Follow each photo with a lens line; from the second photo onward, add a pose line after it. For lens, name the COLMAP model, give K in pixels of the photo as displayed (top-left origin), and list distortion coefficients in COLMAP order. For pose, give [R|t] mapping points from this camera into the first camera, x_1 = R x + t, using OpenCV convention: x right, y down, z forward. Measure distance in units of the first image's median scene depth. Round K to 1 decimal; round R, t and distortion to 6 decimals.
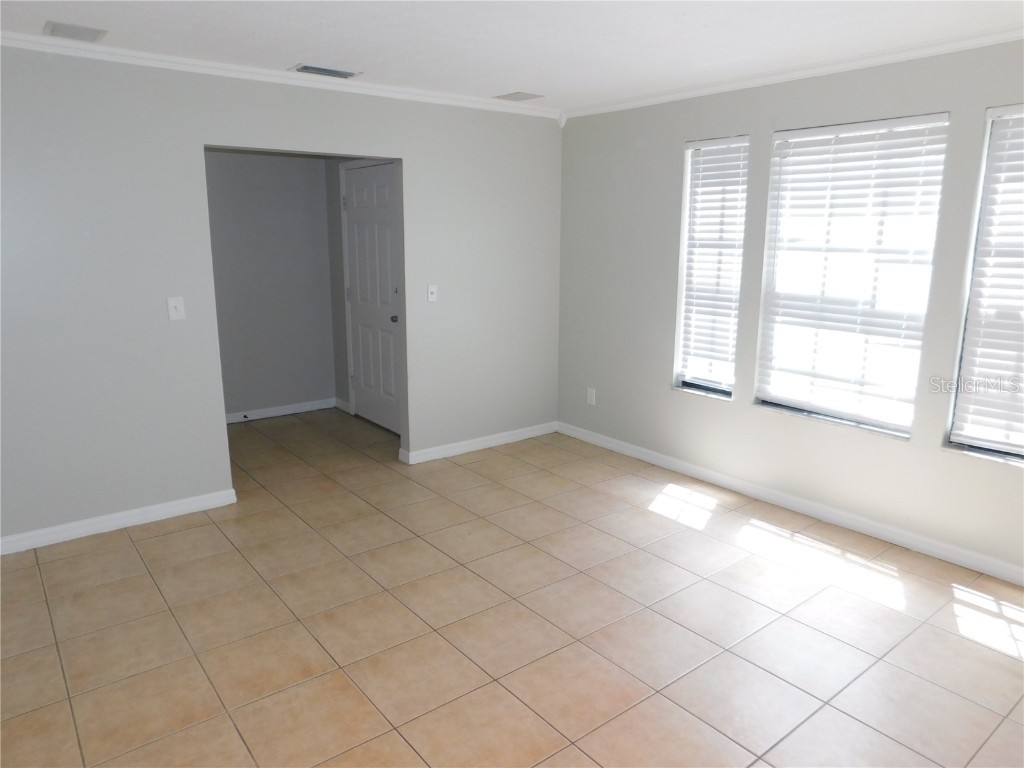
lens RADIAL K [[700.1, 0, 513.4], [0, 700.1, 373.1], [0, 0, 1]] dist [-0.090458, 0.064321]
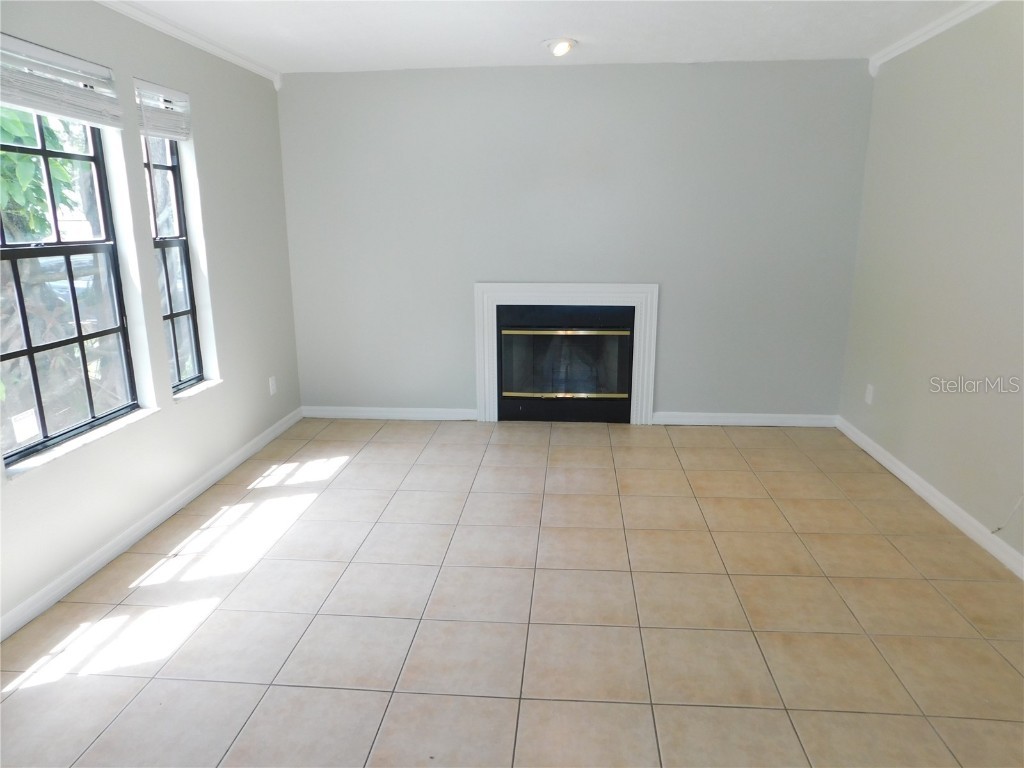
lens RADIAL K [[674.8, 0, 514.1], [0, 674.8, 376.0], [0, 0, 1]] dist [-0.072761, 0.056414]
pose [[-0.731821, -0.158758, 0.662748, -0.432078], [0.135716, 0.919059, 0.370016, -0.234003], [-0.667847, 0.360731, -0.651040, 1.291133]]
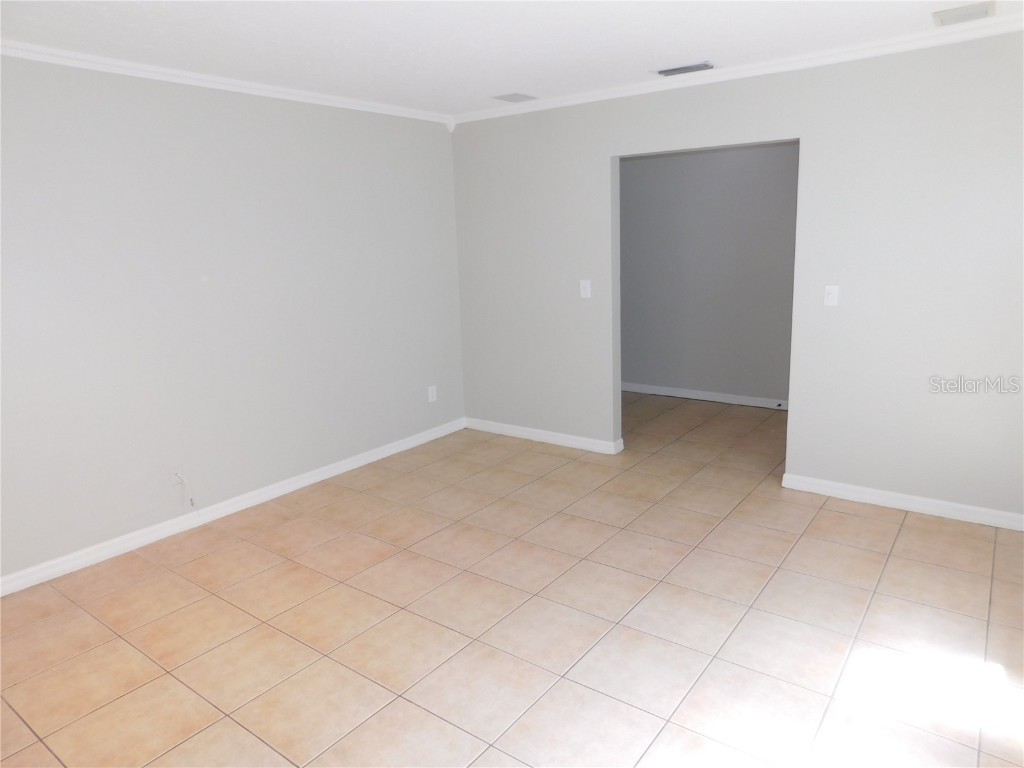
lens RADIAL K [[674.8, 0, 514.1], [0, 674.8, 376.0], [0, 0, 1]] dist [-0.072761, 0.056414]
pose [[0.253275, 0.187782, -0.948994, 0.772336], [-0.155320, 0.976147, 0.151701, -0.116015], [0.954844, 0.108976, 0.276400, 0.598428]]
